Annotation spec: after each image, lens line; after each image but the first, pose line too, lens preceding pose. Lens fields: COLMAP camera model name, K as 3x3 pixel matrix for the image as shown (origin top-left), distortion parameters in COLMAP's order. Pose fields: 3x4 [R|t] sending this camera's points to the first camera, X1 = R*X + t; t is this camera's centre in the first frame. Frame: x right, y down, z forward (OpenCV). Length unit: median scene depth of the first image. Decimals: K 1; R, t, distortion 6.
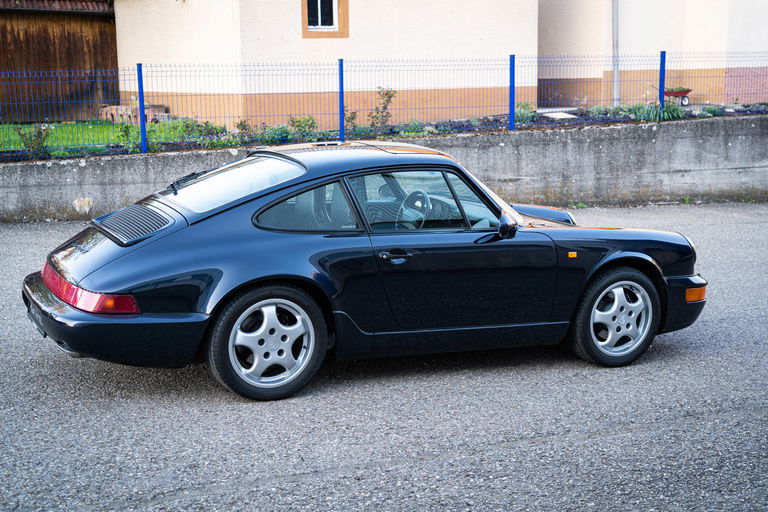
lens RADIAL K [[1042.8, 0, 384.0], [0, 1042.8, 256.0], [0, 0, 1]] dist [0.045983, -0.019363]
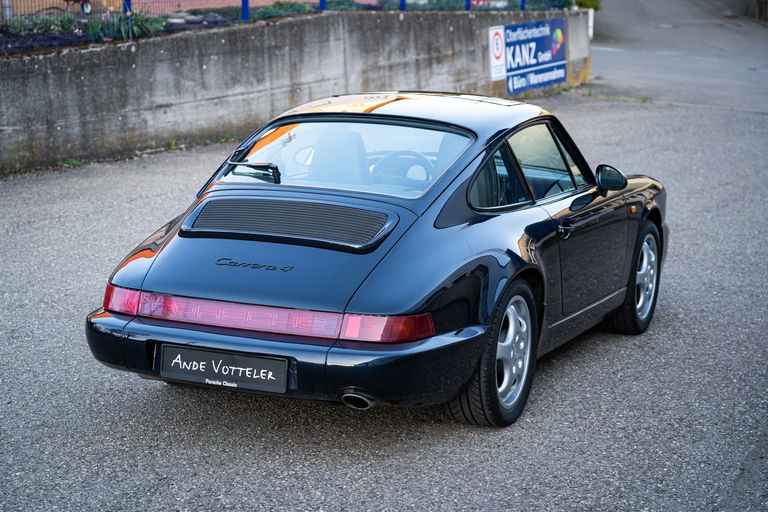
lens RADIAL K [[1596.4, 0, 384.0], [0, 1596.4, 256.0], [0, 0, 1]] dist [0.055108, -0.035217]
pose [[0.758326, -0.115352, 0.641589, -0.352477], [0.103271, 0.993048, 0.056481, -0.025353], [-0.643644, 0.023427, 0.764967, 0.045166]]
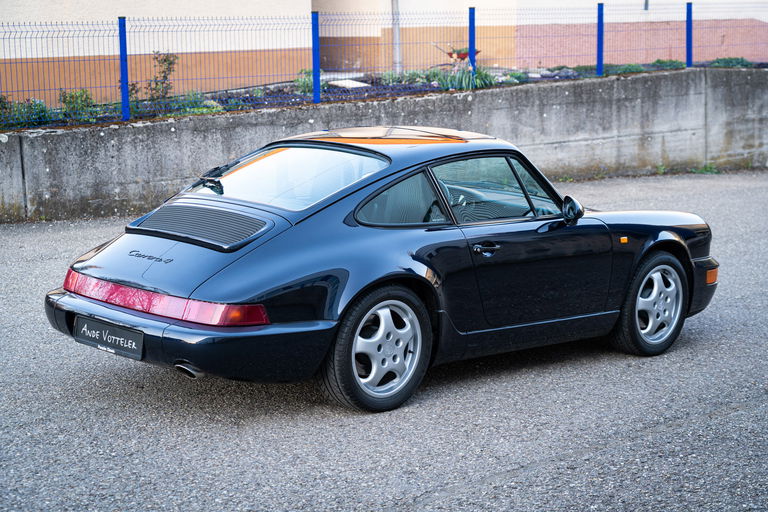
lens RADIAL K [[1419.1, 0, 384.0], [0, 1419.1, 256.0], [0, 0, 1]] dist [0.075857, -0.079531]
pose [[0.947468, -0.050464, 0.315845, -0.184809], [0.052596, 0.998614, 0.001775, -0.000197], [-0.315497, 0.014930, 0.948809, -0.070524]]
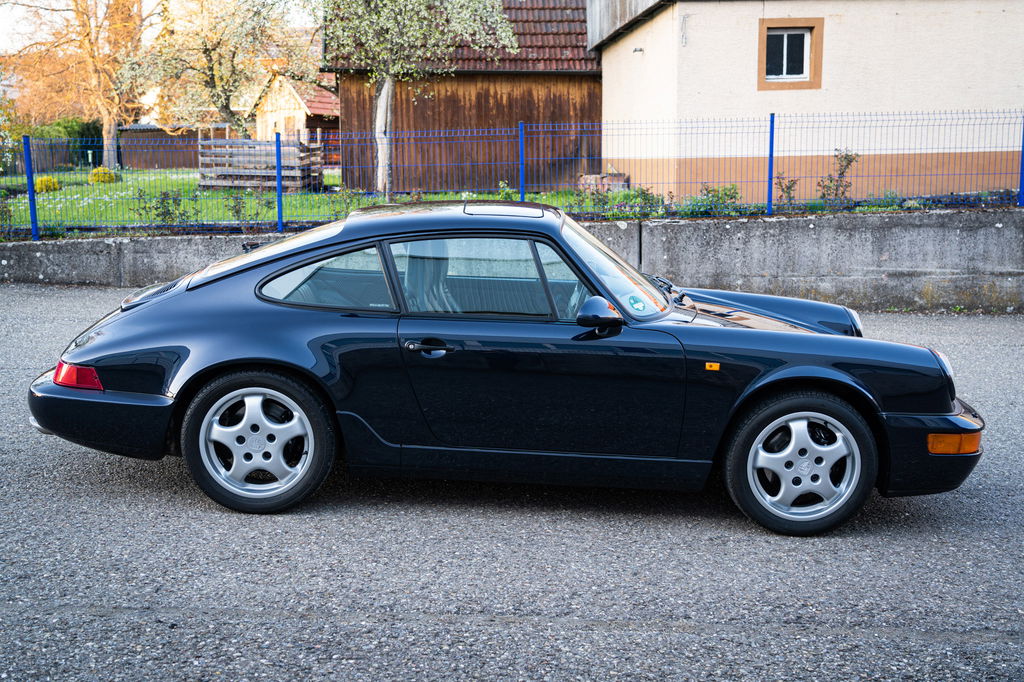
lens RADIAL K [[1168.1, 0, 512.0], [0, 1168.1, 341.0], [0, 0, 1]] dist [0.028633, -0.009615]
pose [[0.896943, 0.068778, -0.436764, 0.167961], [-0.072987, 0.997307, 0.007160, -0.005725], [0.436080, 0.025456, 0.899548, 0.100038]]
